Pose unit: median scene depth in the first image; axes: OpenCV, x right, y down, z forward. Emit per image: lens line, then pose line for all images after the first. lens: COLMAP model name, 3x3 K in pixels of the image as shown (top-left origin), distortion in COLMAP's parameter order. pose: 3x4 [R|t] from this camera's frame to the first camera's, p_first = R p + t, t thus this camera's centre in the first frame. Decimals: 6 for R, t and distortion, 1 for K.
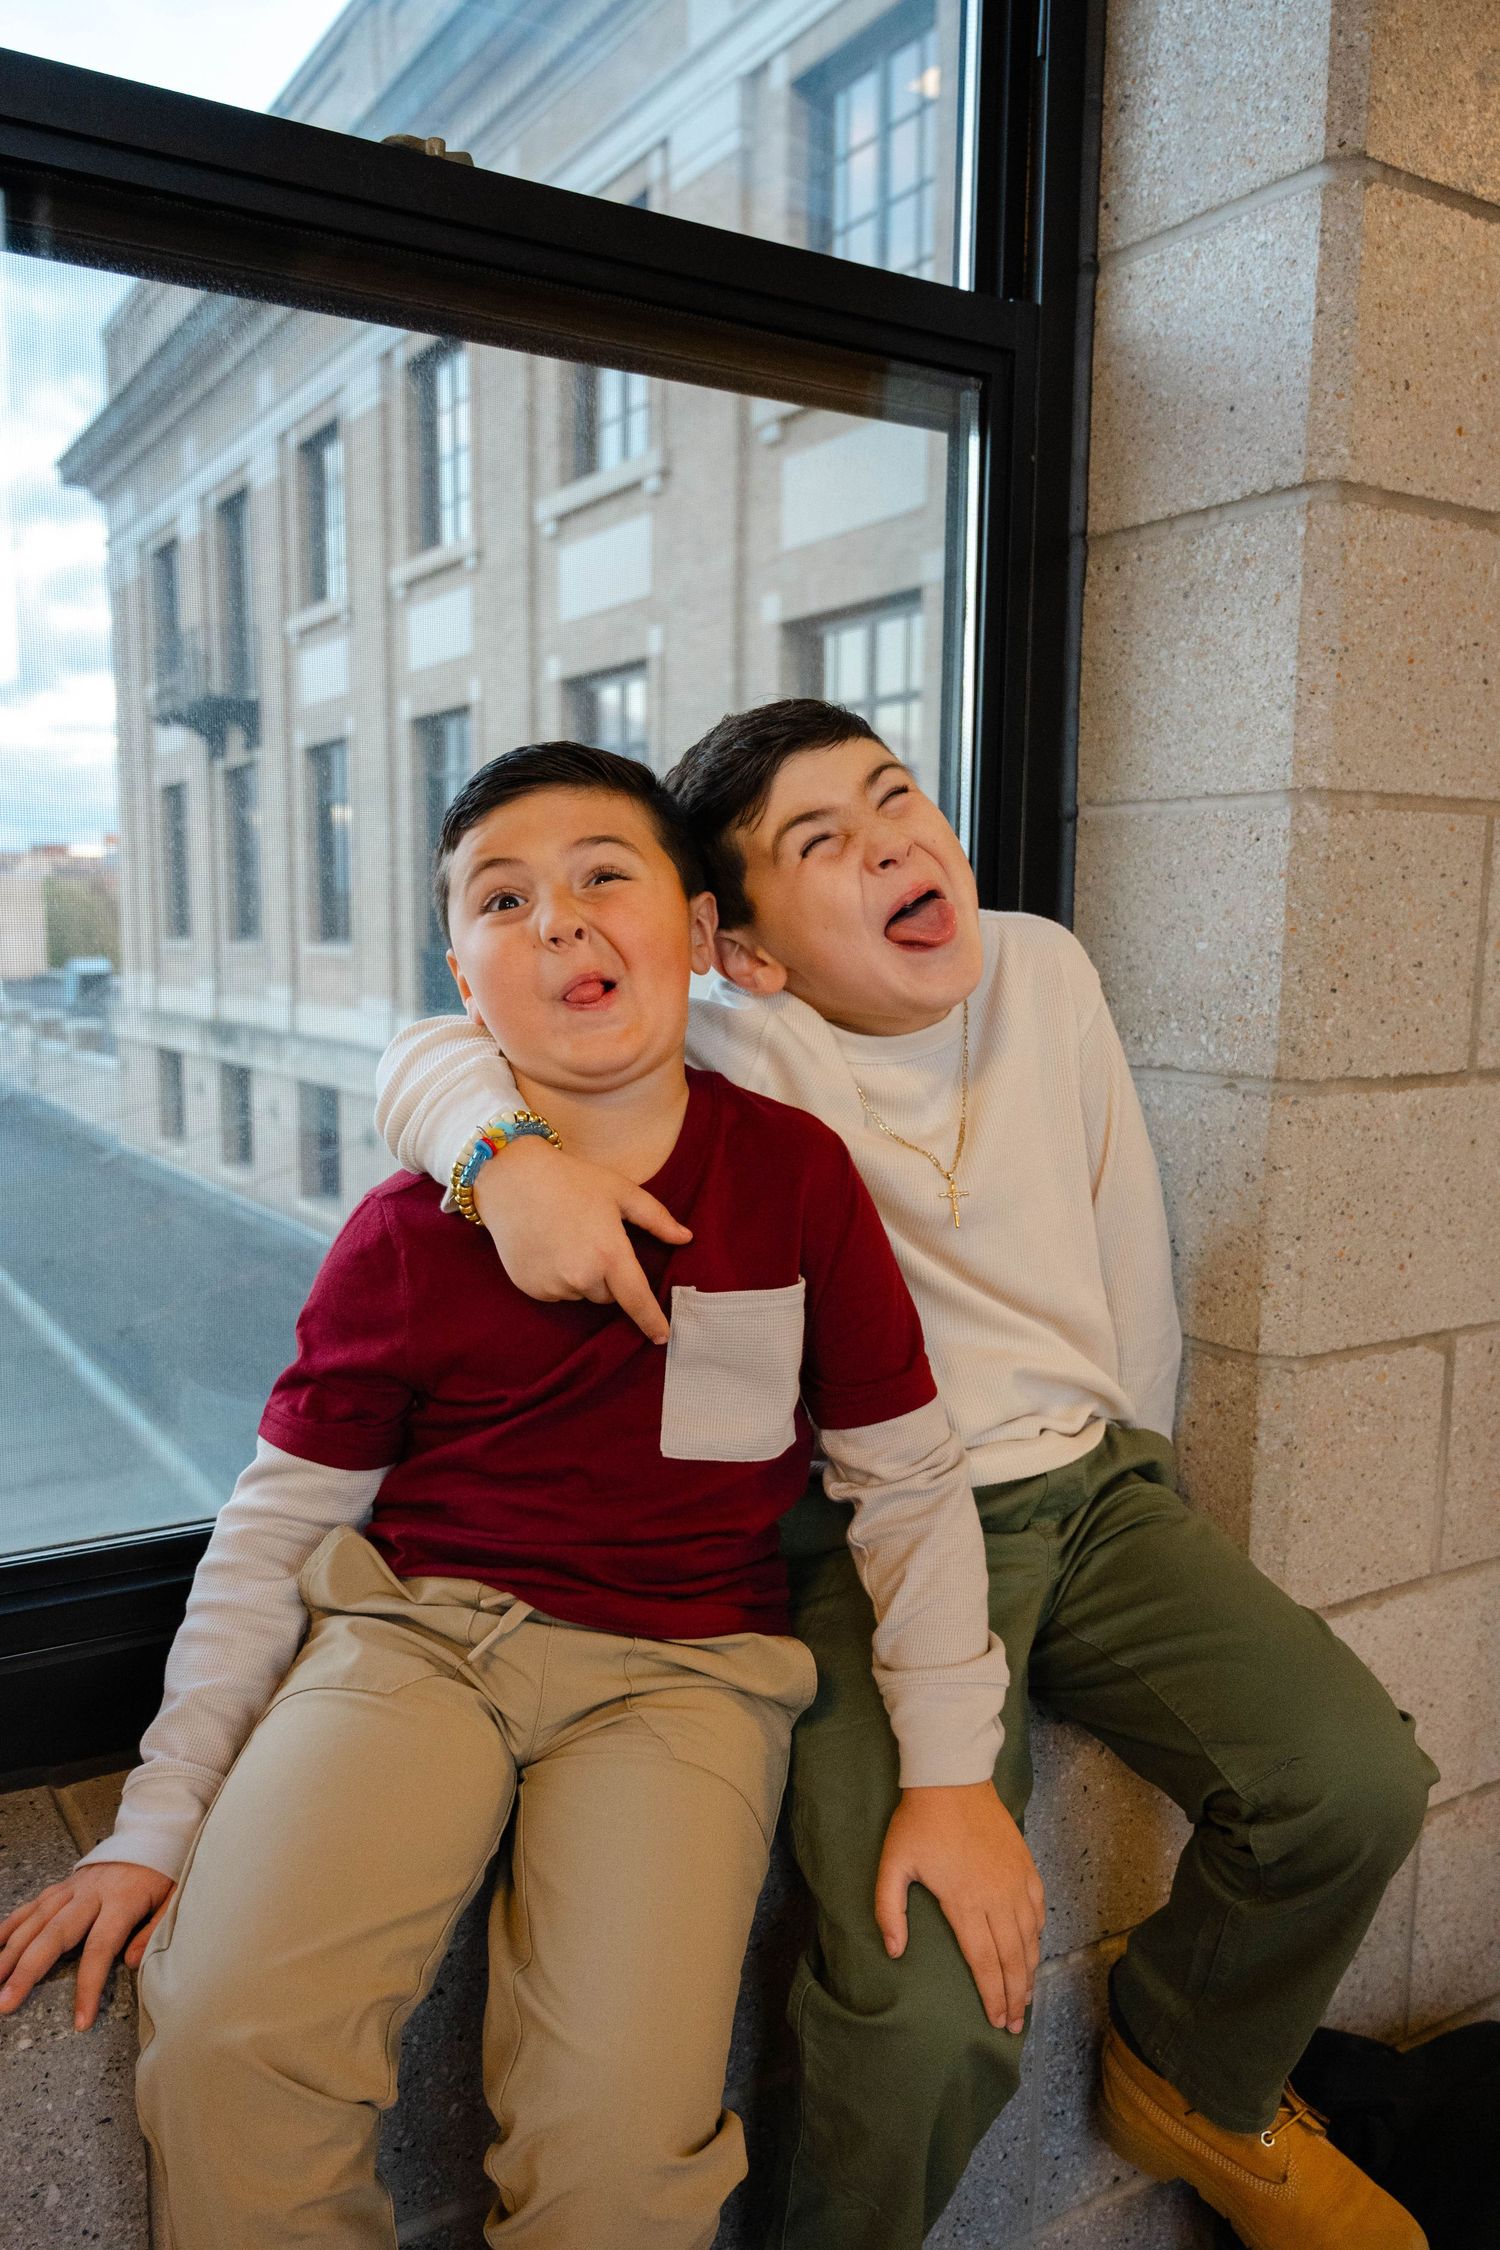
lens RADIAL K [[1729.8, 0, 693.0], [0, 1729.8, 1171.1], [0, 0, 1]] dist [-0.000751, 0.000909]
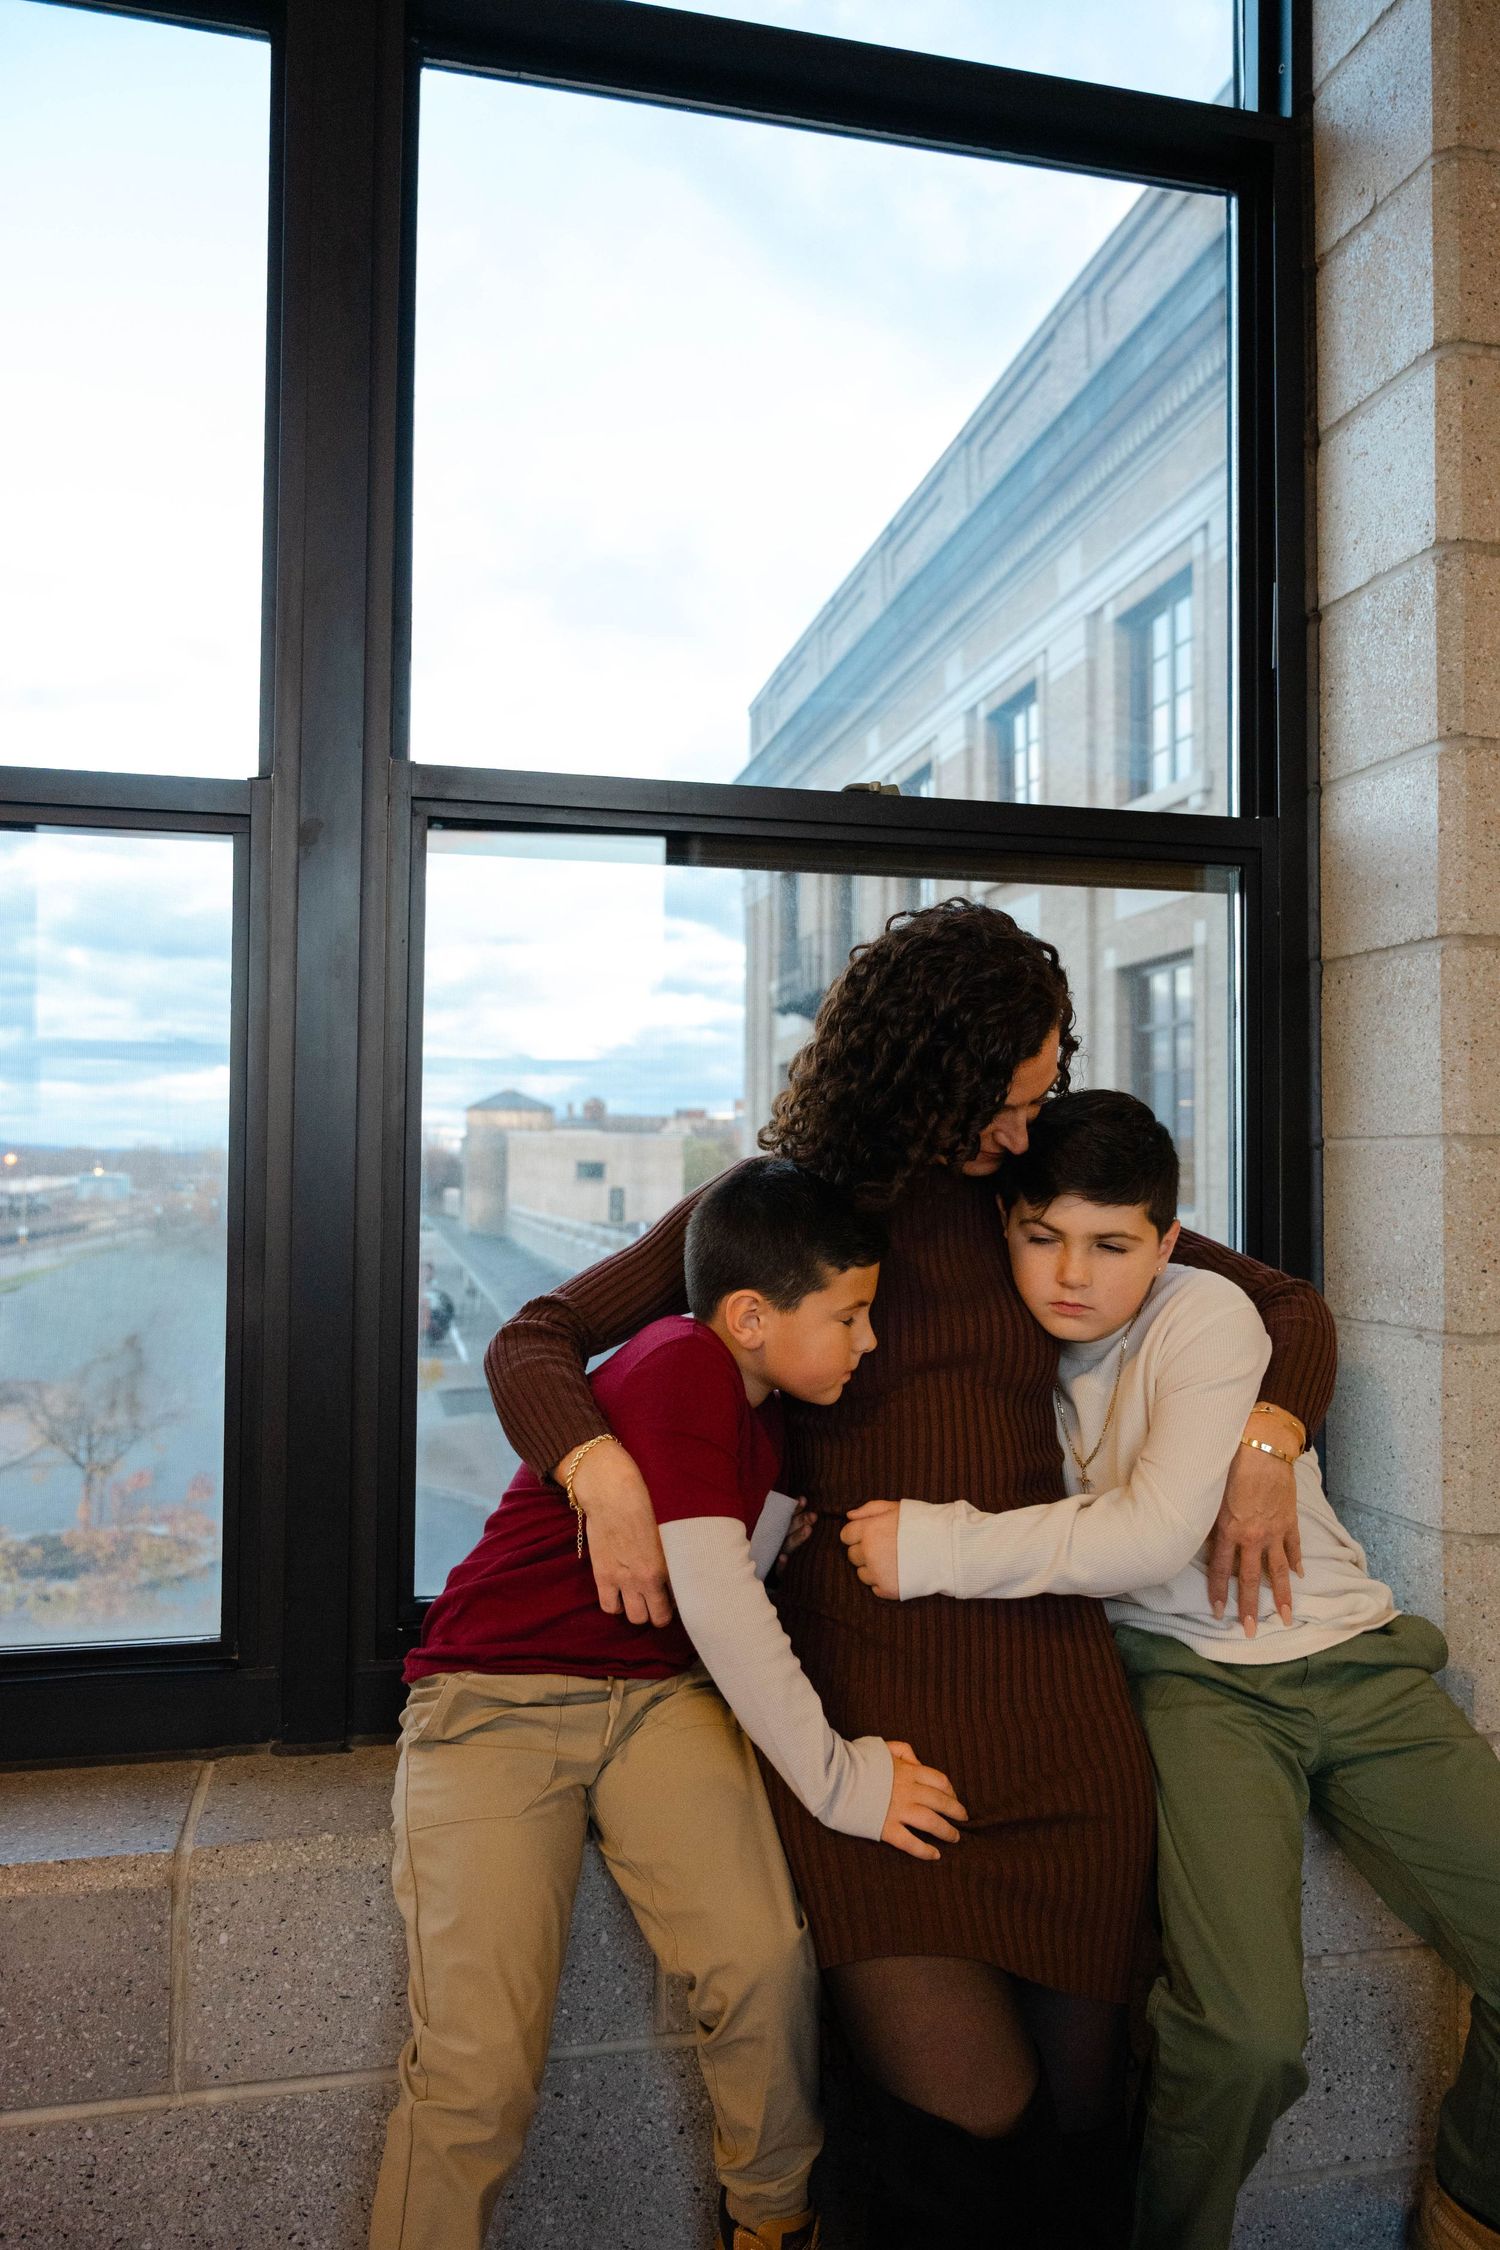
lens RADIAL K [[1589.9, 0, 750.0], [0, 1589.9, 1125.0], [0, 0, 1]] dist [-0.002846, 0.001421]
pose [[0.951293, -0.010159, -0.308121, 0.180297], [-0.043438, 0.985069, -0.166587, 0.019945], [0.305213, 0.171858, 0.936648, -0.398688]]
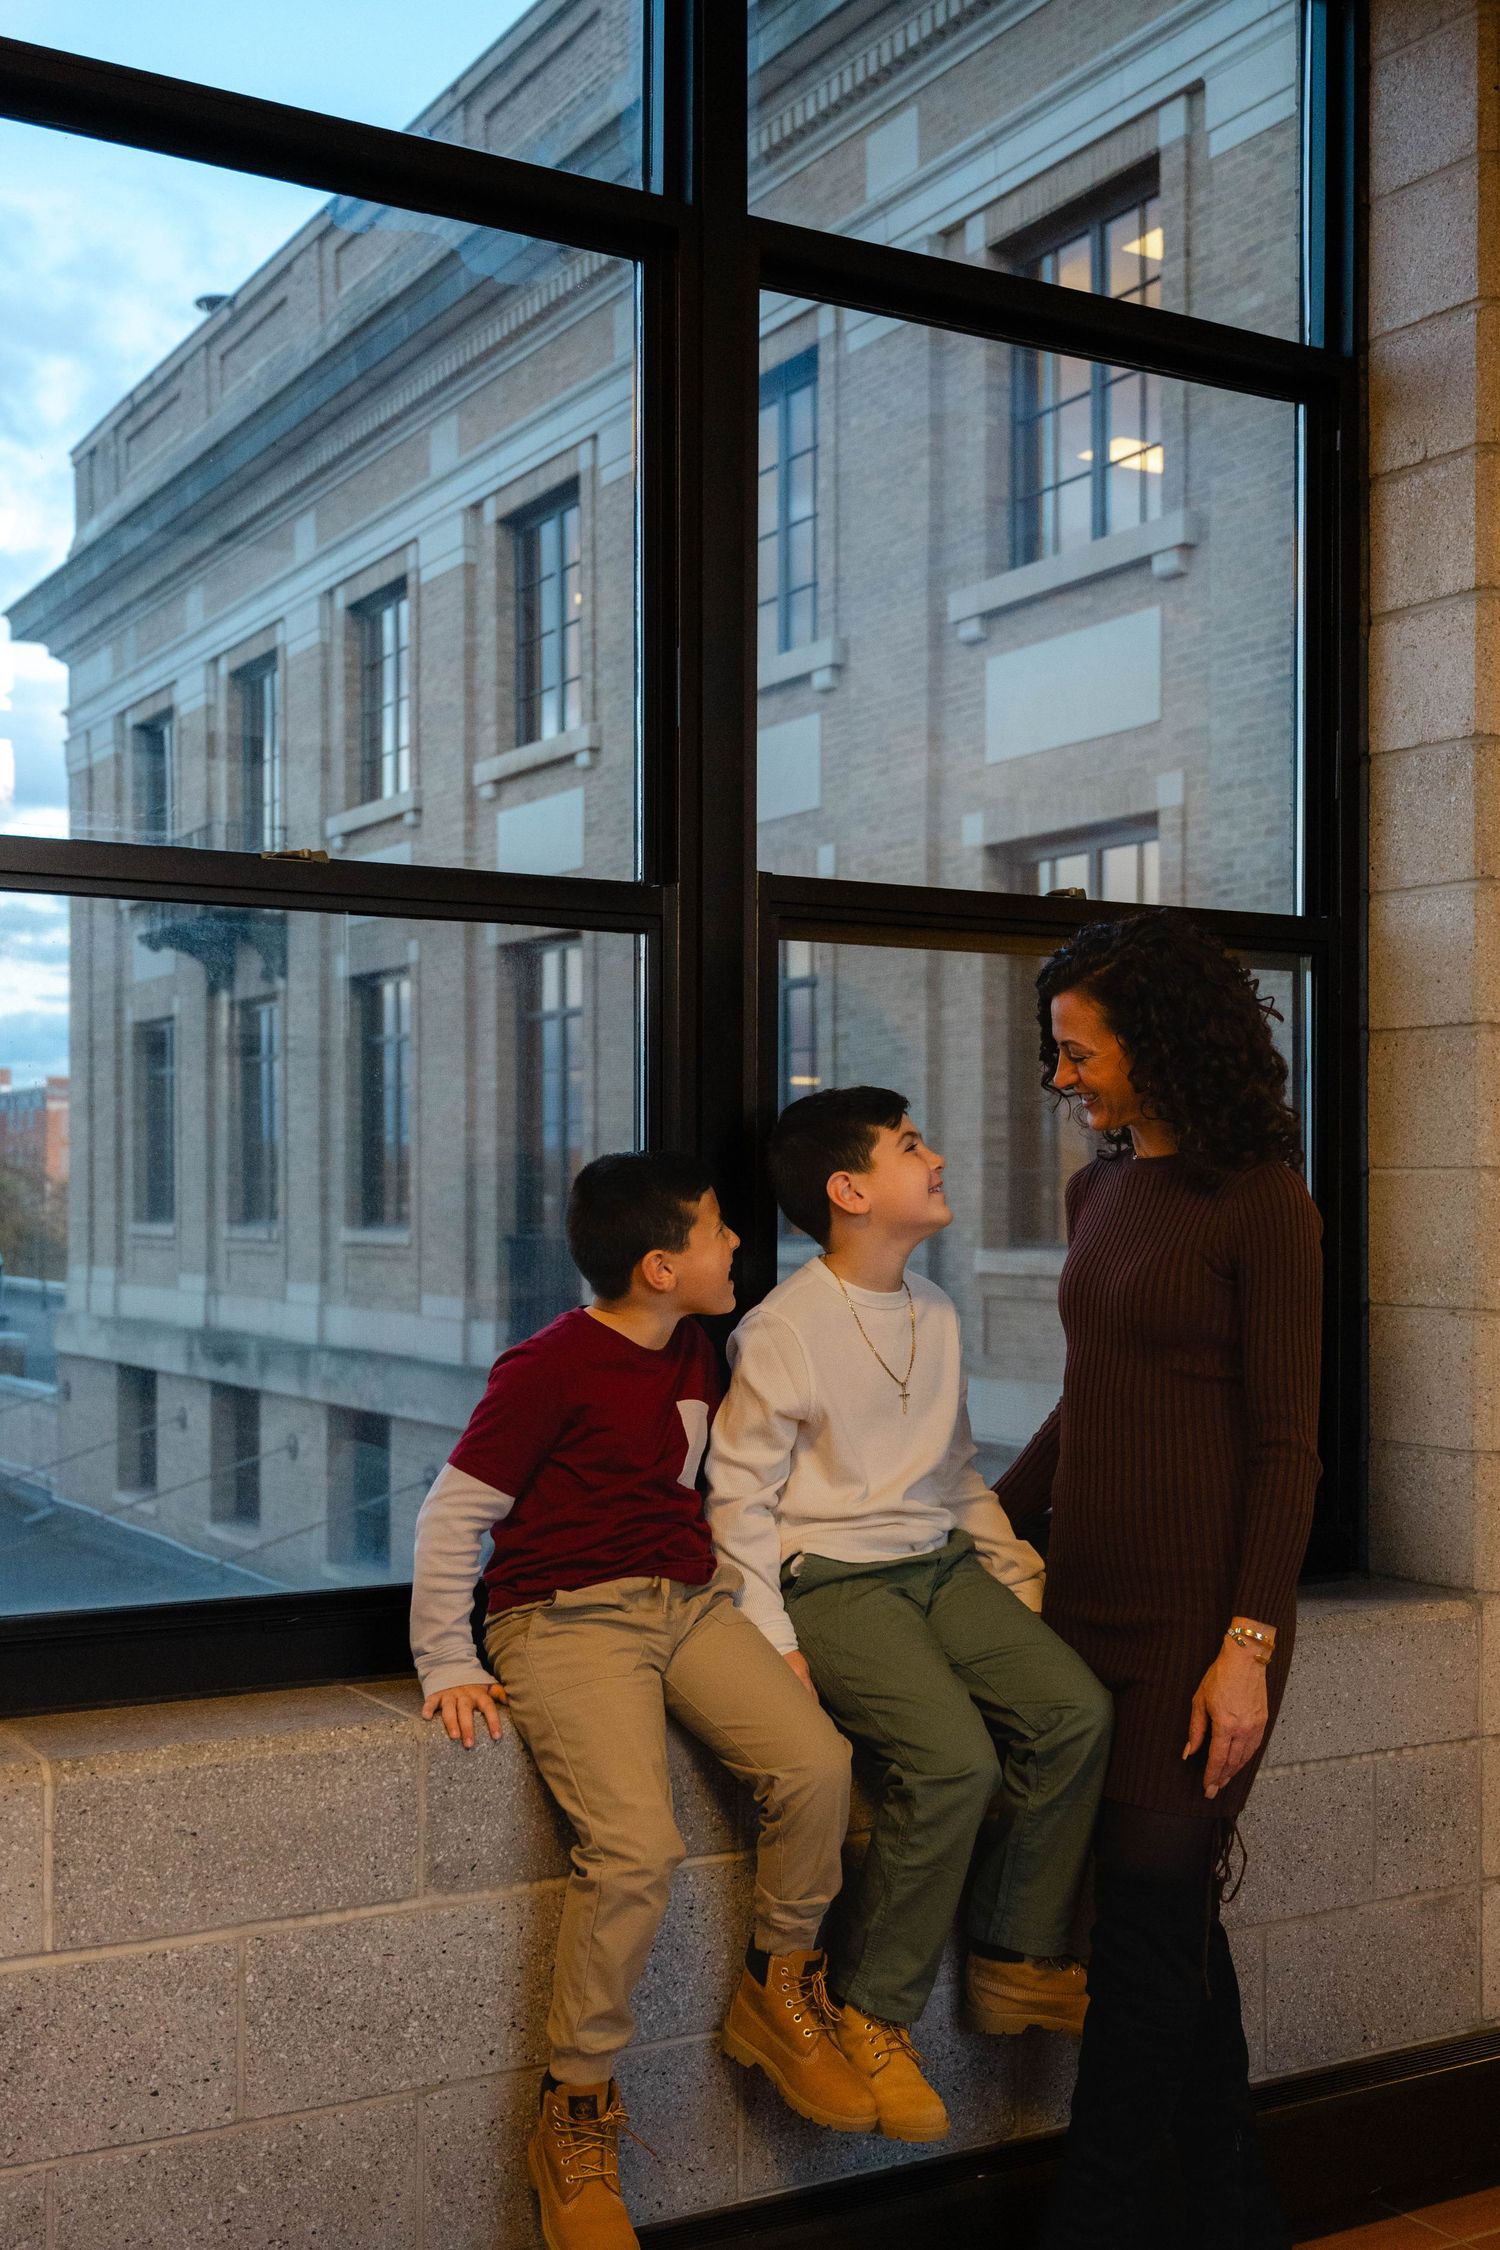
lens RADIAL K [[2515.7, 0, 785.3], [0, 2515.7, 1205.5], [0, 0, 1]] dist [0.016543, -0.011250]
pose [[0.999982, -0.005470, -0.002584, -0.409569], [0.005065, 0.990598, -0.136714, 0.202223], [0.003308, 0.136698, 0.990607, -1.727853]]
